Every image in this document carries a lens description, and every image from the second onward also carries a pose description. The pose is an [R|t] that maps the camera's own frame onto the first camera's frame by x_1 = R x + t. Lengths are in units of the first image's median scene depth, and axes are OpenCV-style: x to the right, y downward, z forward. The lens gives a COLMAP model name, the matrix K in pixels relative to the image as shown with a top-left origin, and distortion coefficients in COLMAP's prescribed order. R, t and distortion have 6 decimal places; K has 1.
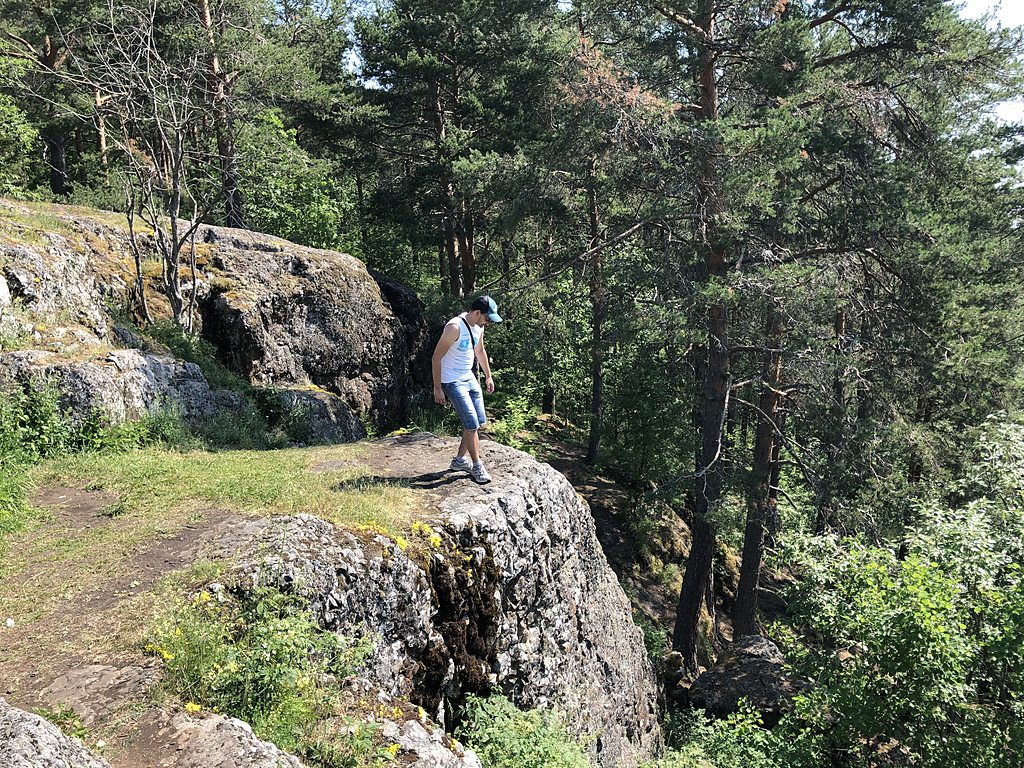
lens RADIAL K [[838.5, 0, 512.9], [0, 838.5, 384.5], [0, 0, 1]] dist [-0.003876, -0.000682]
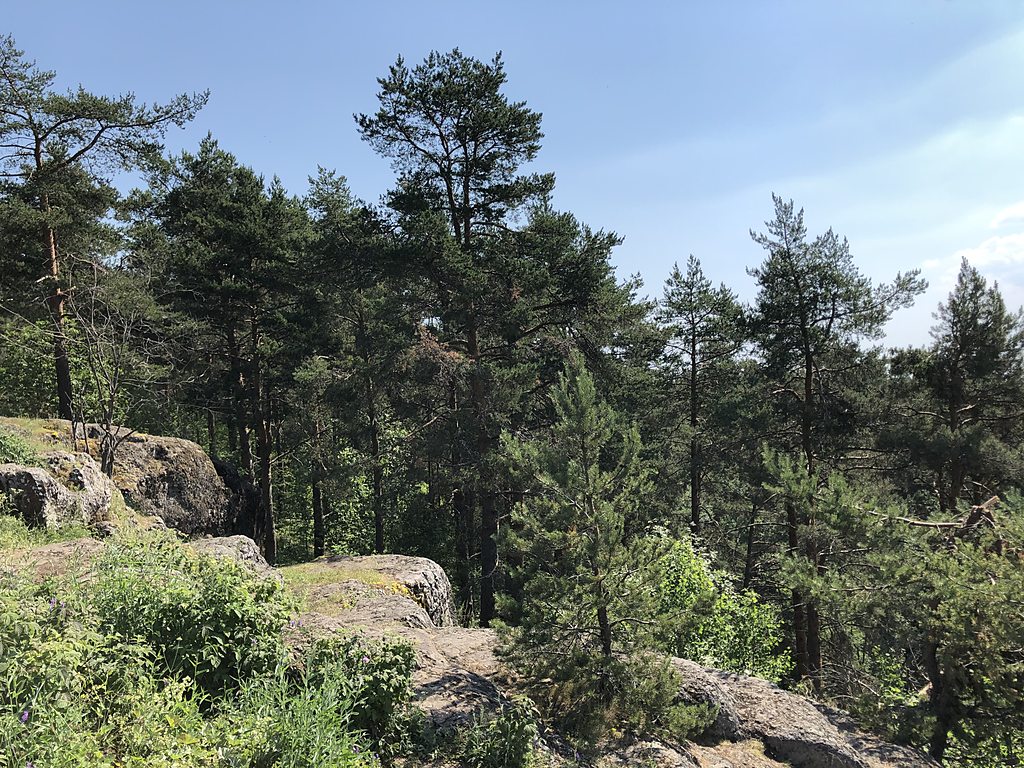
lens RADIAL K [[838.5, 0, 511.9], [0, 838.5, 384.2], [0, 0, 1]] dist [-0.003876, -0.000682]
pose [[0.943049, -0.023154, 0.331848, -0.173997], [0.084205, 0.981702, -0.170797, 0.019800], [-0.321821, 0.189013, 0.927742, -0.375792]]
